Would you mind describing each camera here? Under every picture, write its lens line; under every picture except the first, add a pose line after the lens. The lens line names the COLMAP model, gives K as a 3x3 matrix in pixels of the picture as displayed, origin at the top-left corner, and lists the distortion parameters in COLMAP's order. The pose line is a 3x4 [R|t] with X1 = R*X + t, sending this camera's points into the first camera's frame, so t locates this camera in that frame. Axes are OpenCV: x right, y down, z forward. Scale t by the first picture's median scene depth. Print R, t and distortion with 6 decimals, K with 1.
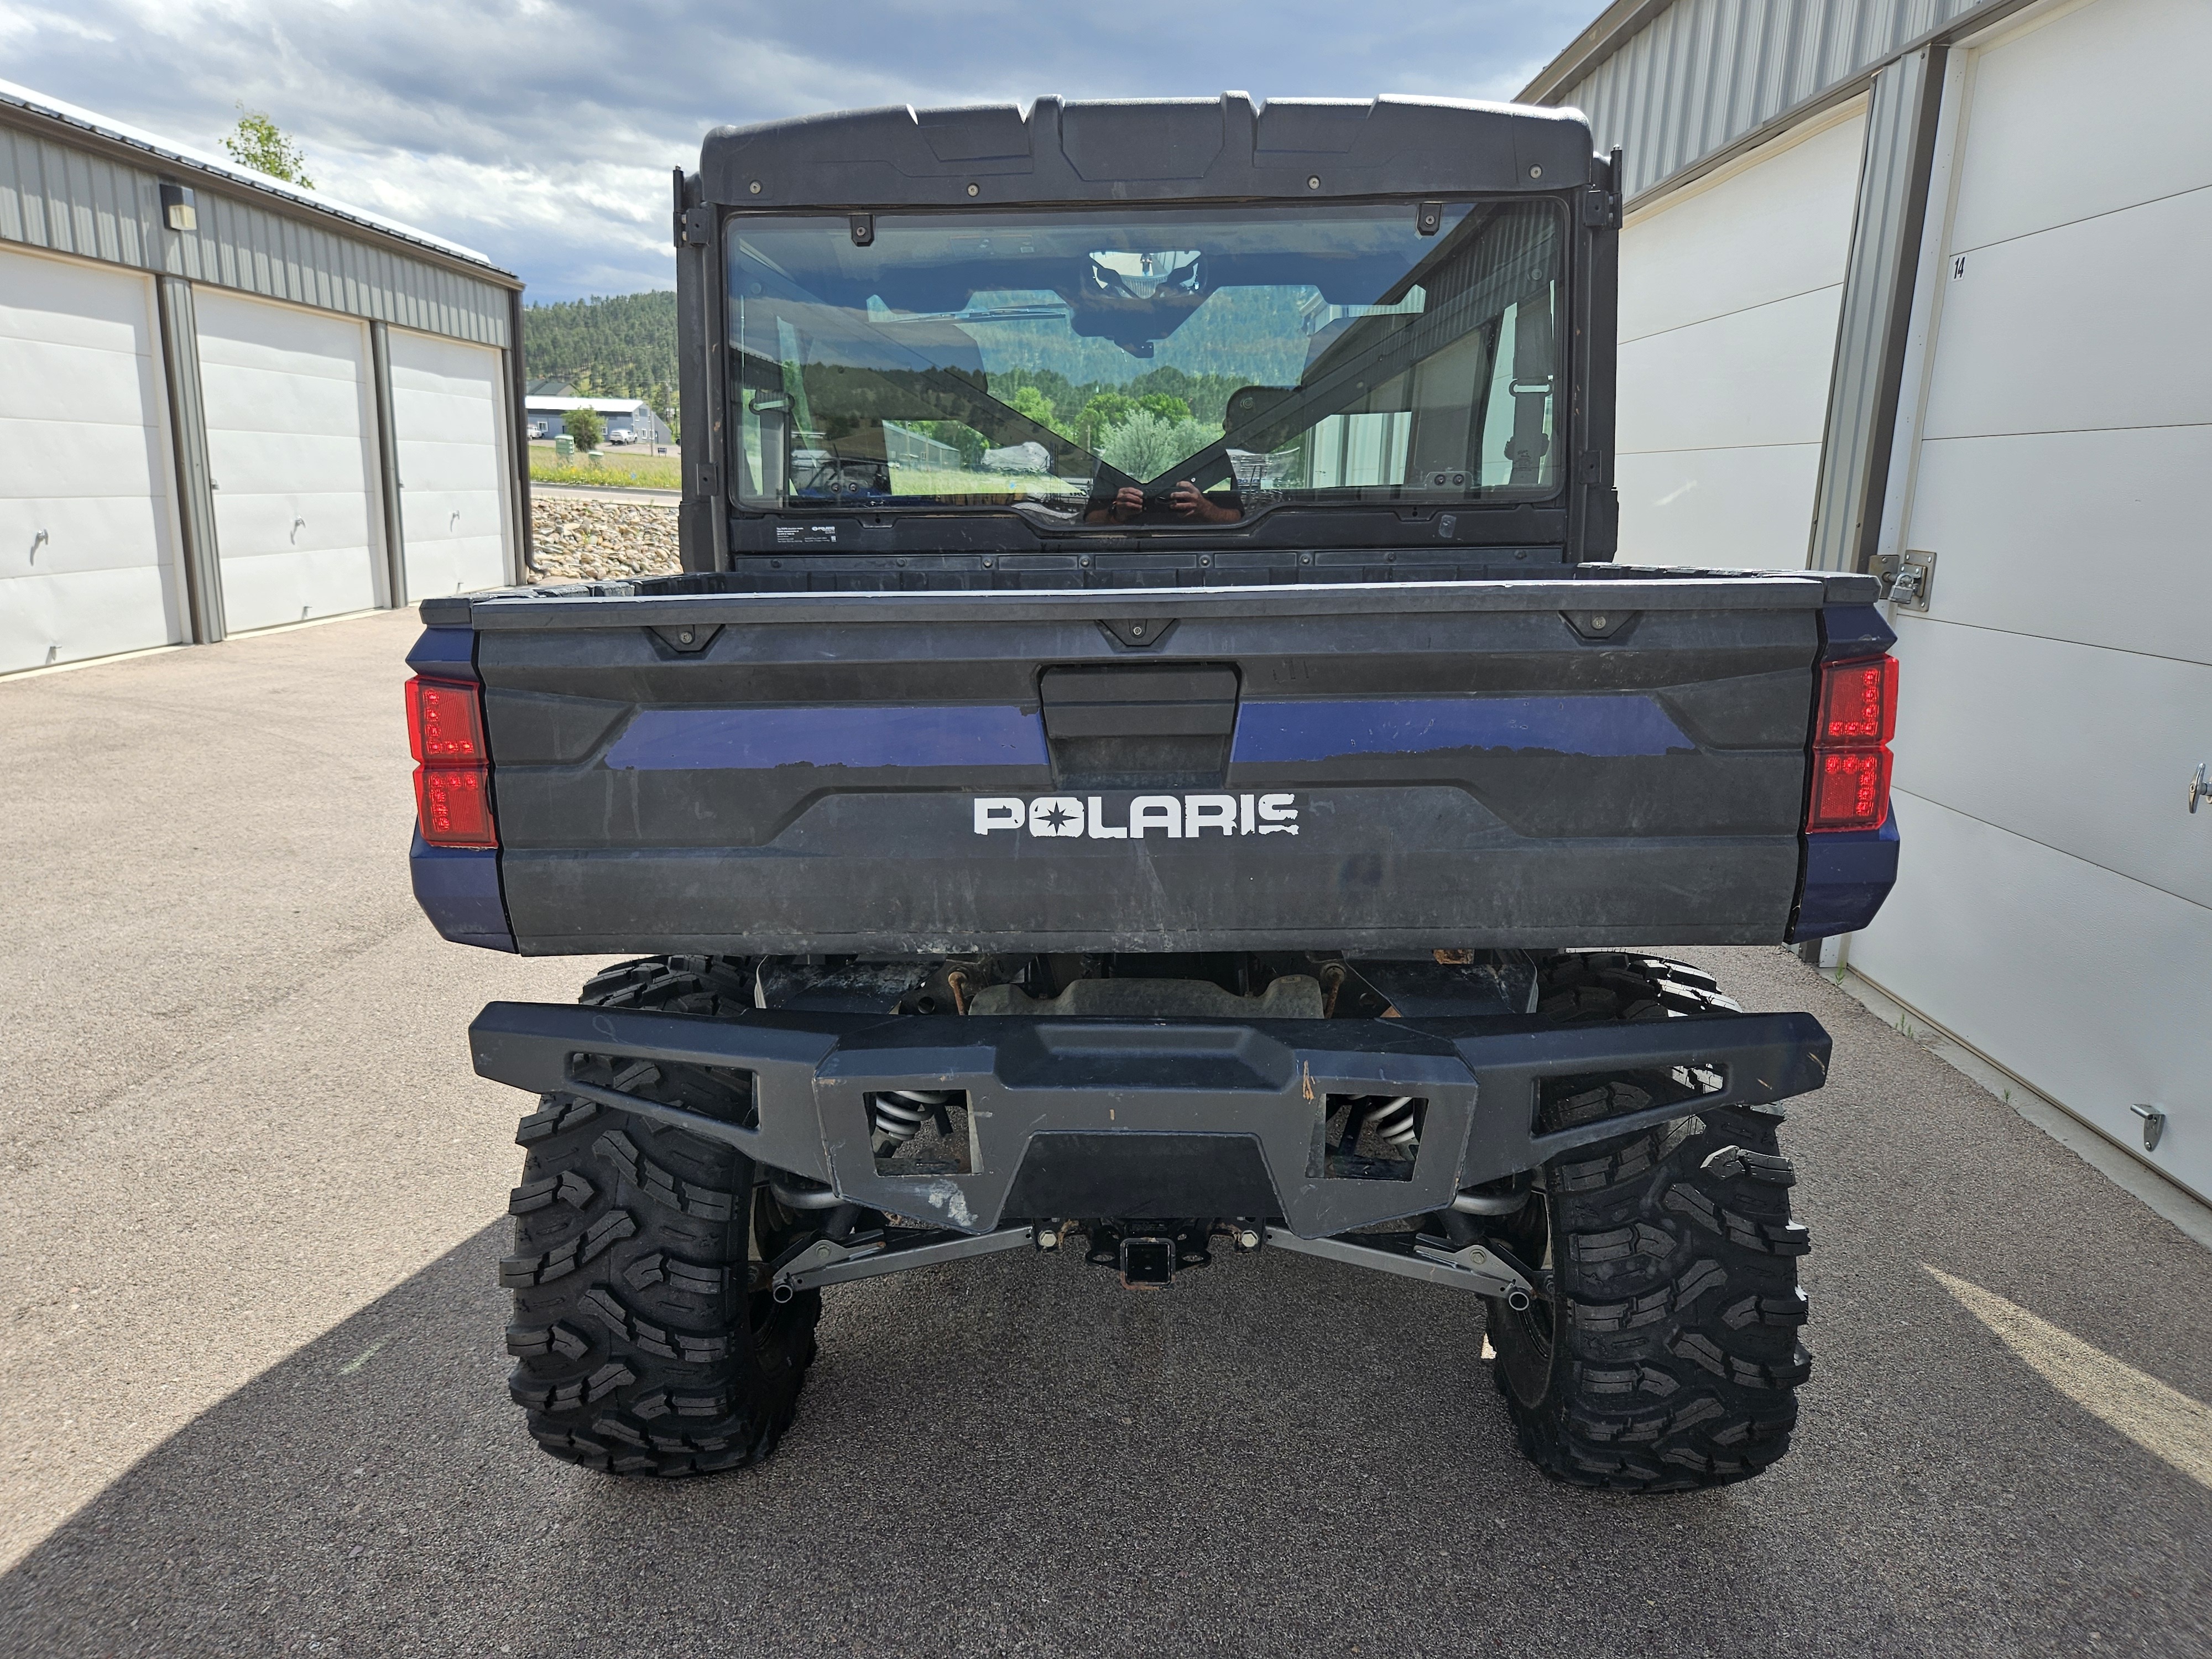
lens RADIAL K [[1573.7, 0, 1140.0], [0, 1573.7, 820.3], [0, 0, 1]] dist [0.058145, -0.054936]
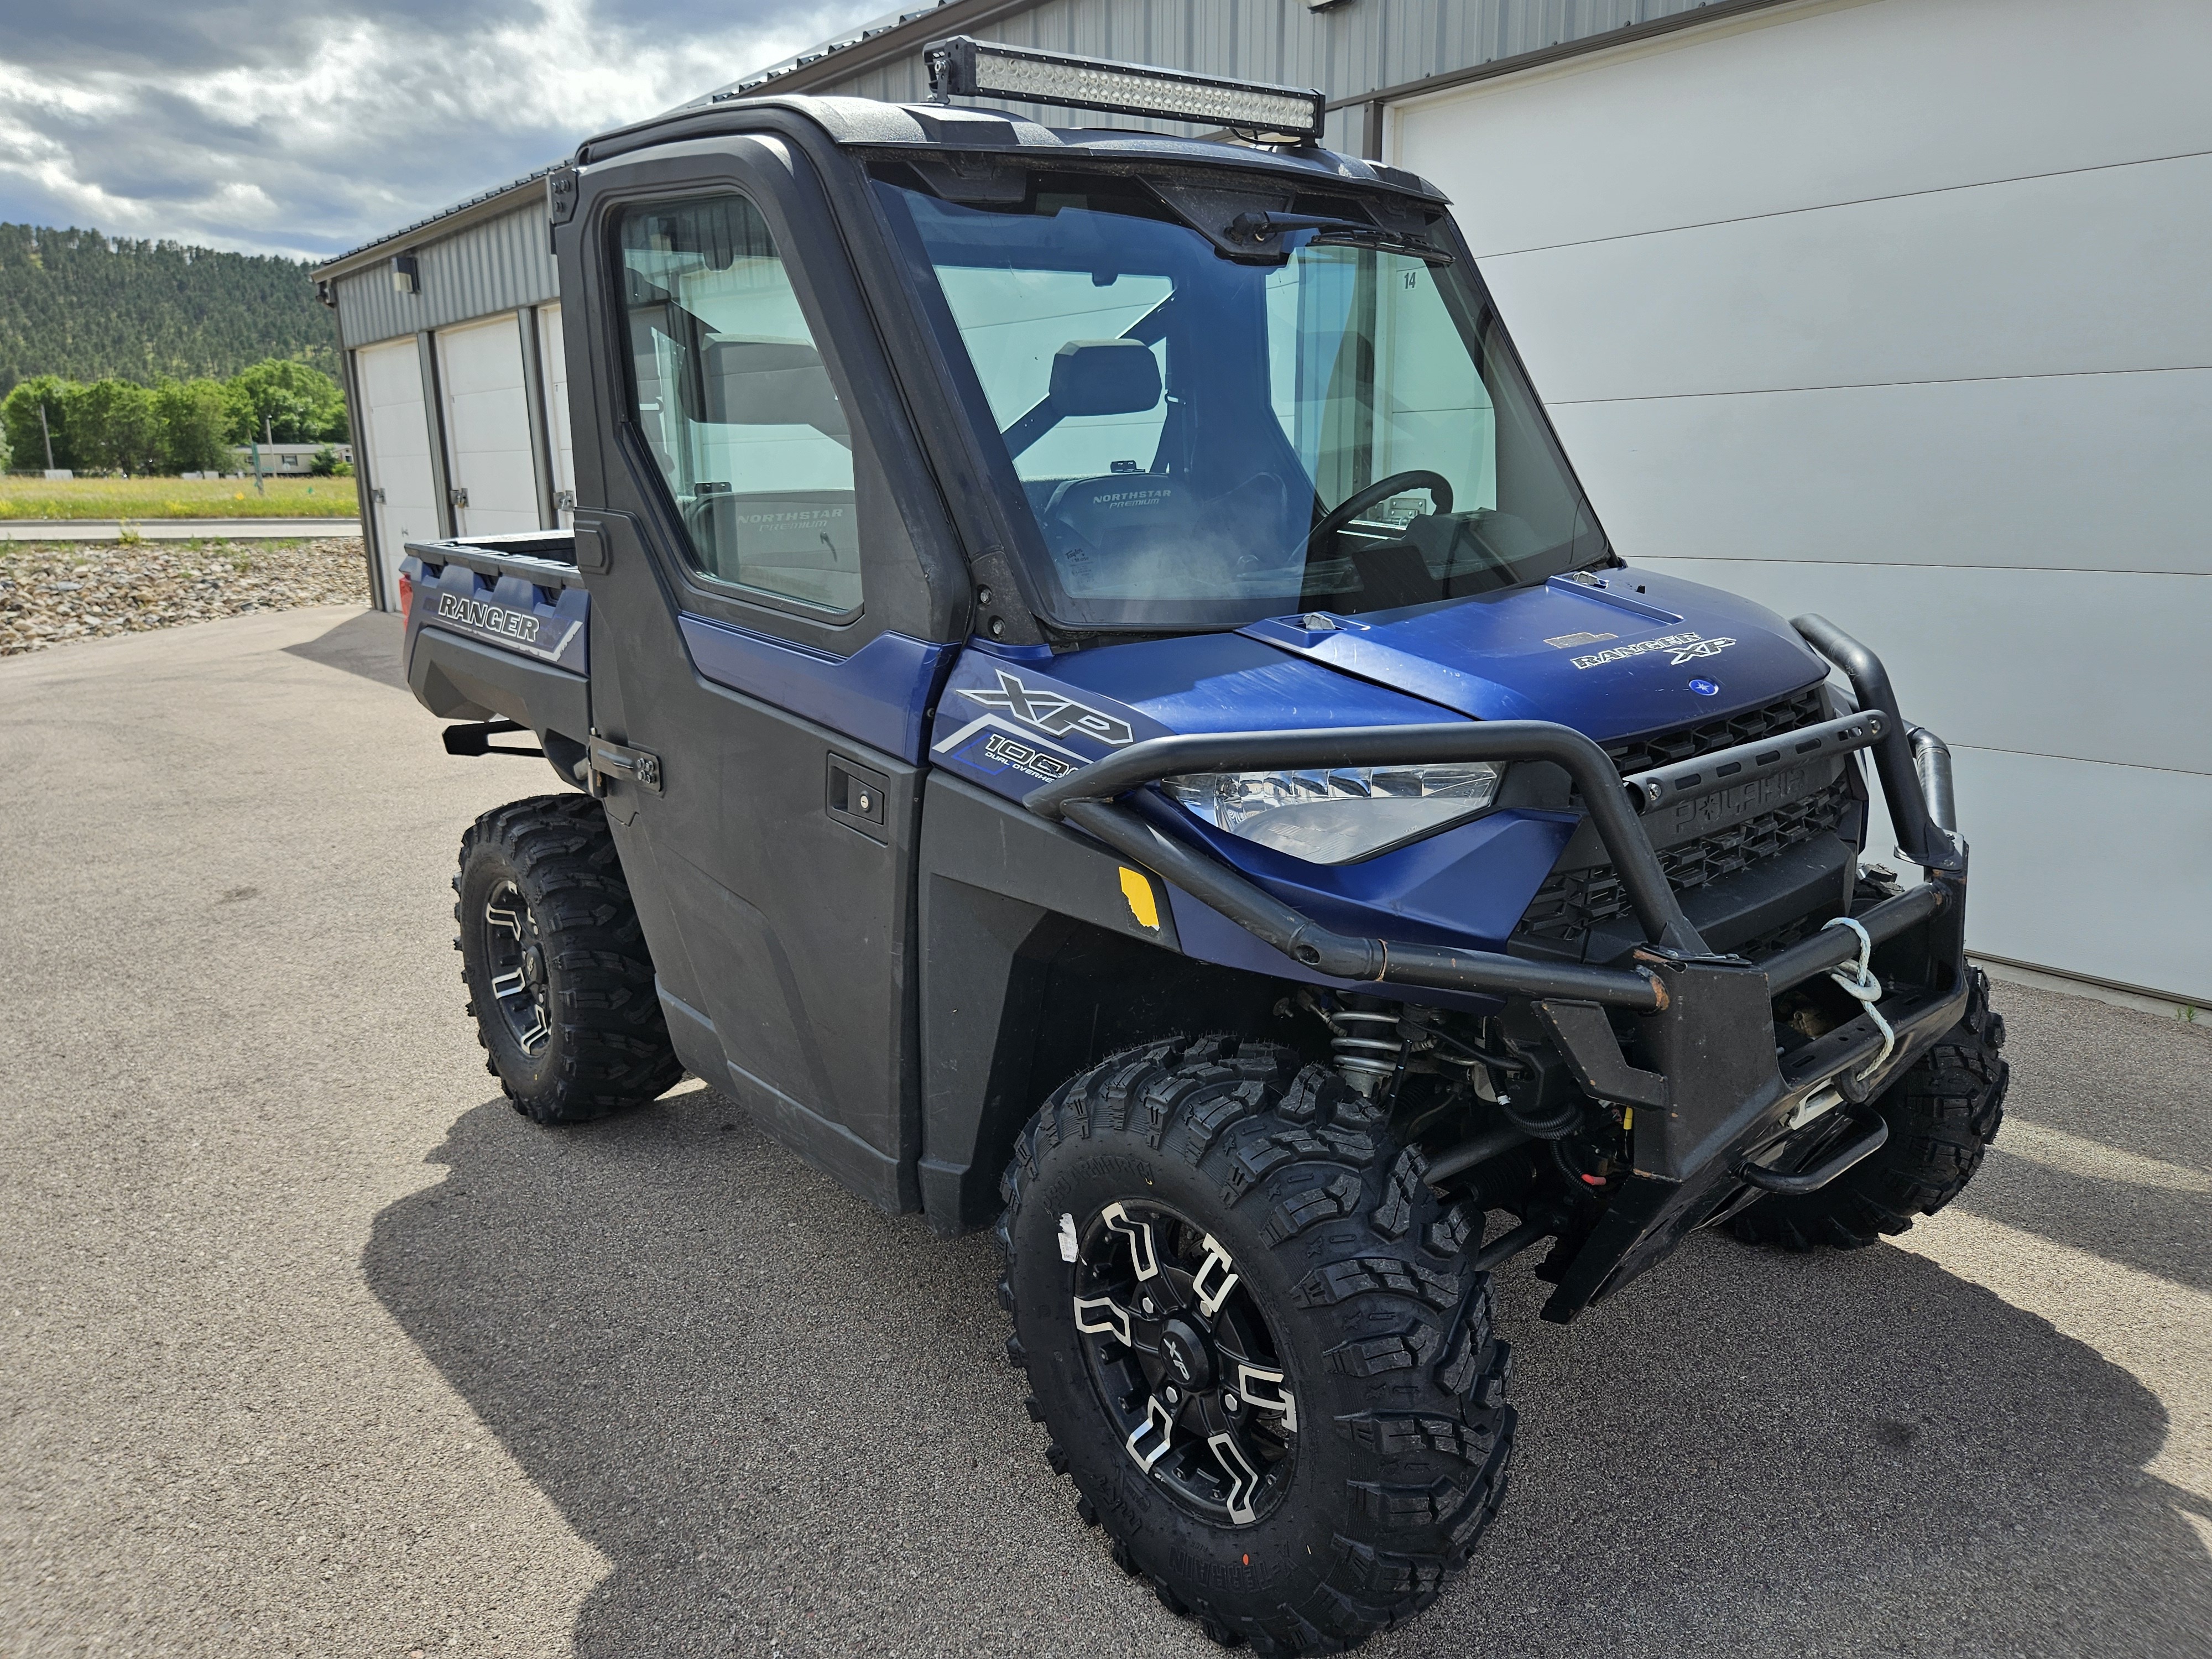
lens RADIAL K [[1573.7, 0, 1084.8], [0, 1573.7, 815.4], [0, 0, 1]] dist [0.058145, -0.054936]
pose [[0.770130, -0.176016, 0.613122, -0.528278], [0.169825, 0.983062, 0.068906, -0.046035], [-0.614865, 0.051057, 0.786978, 0.153688]]
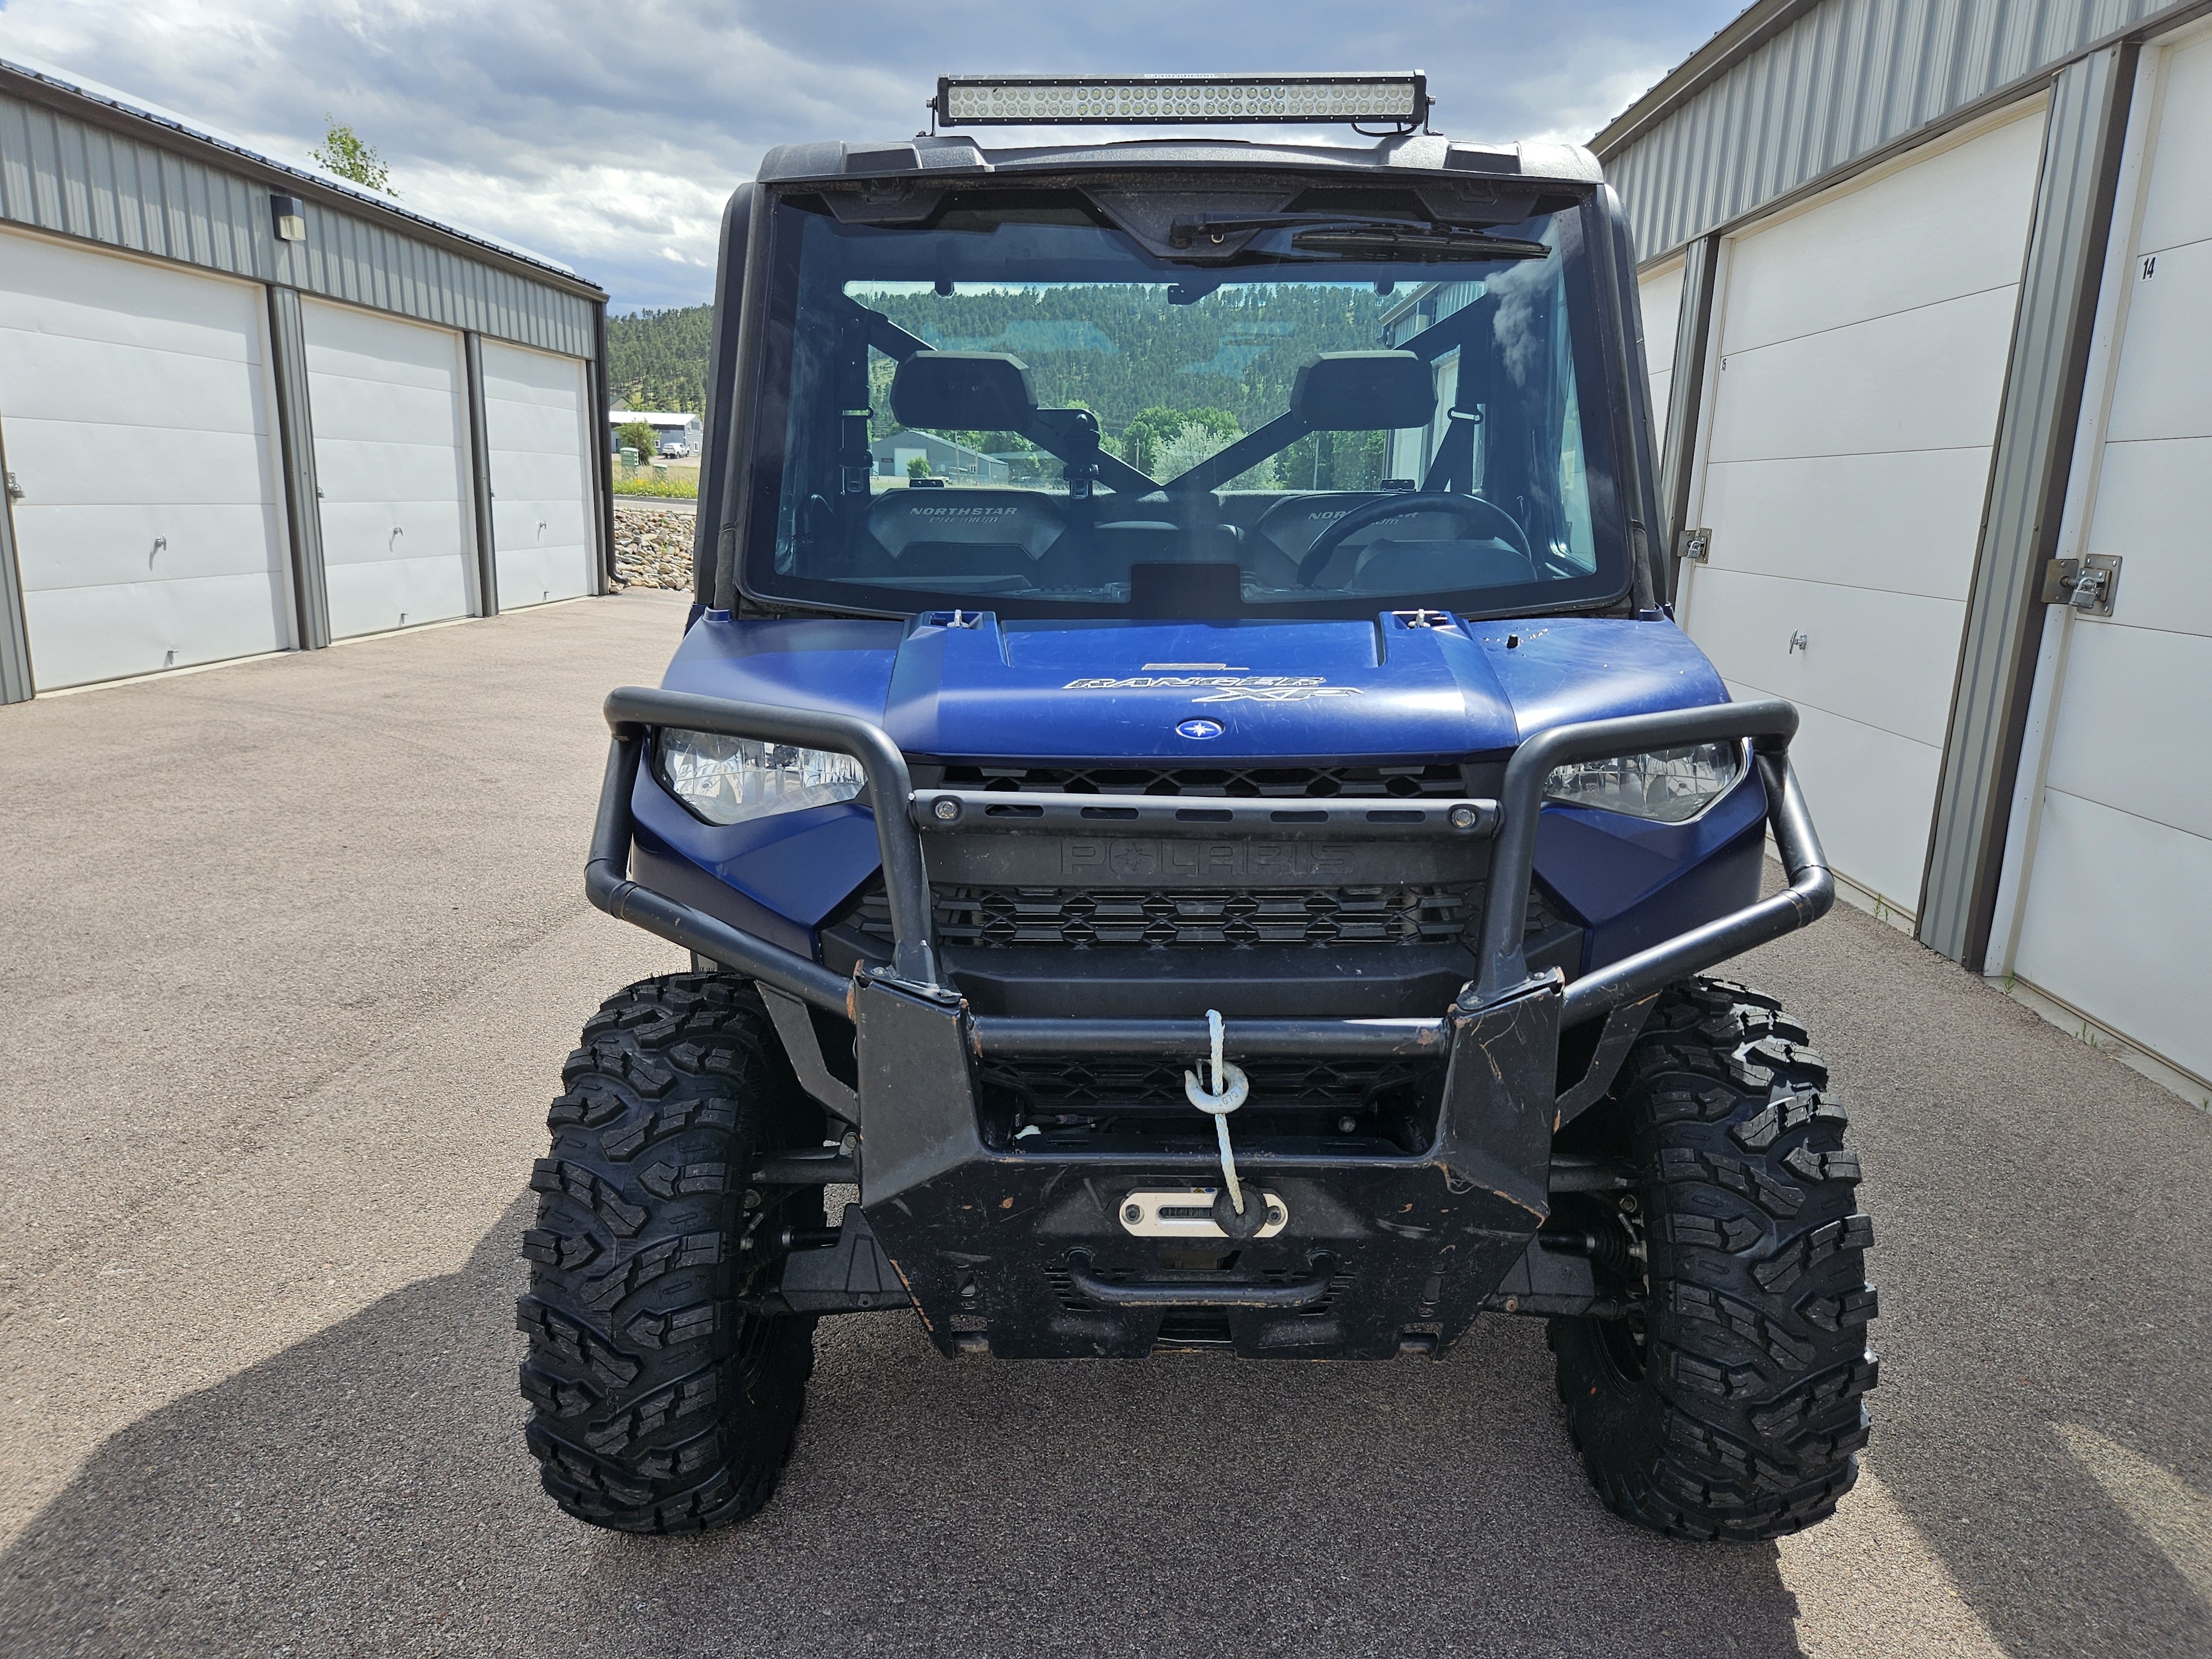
lens RADIAL K [[1573.7, 0, 1116.1], [0, 1573.7, 849.0], [0, 0, 1]] dist [0.058145, -0.054936]
pose [[0.999689, 0.007496, -0.023772, -0.093446], [-0.007323, 0.999946, 0.007334, 0.010122], [0.023826, -0.007158, 0.999691, -0.006111]]
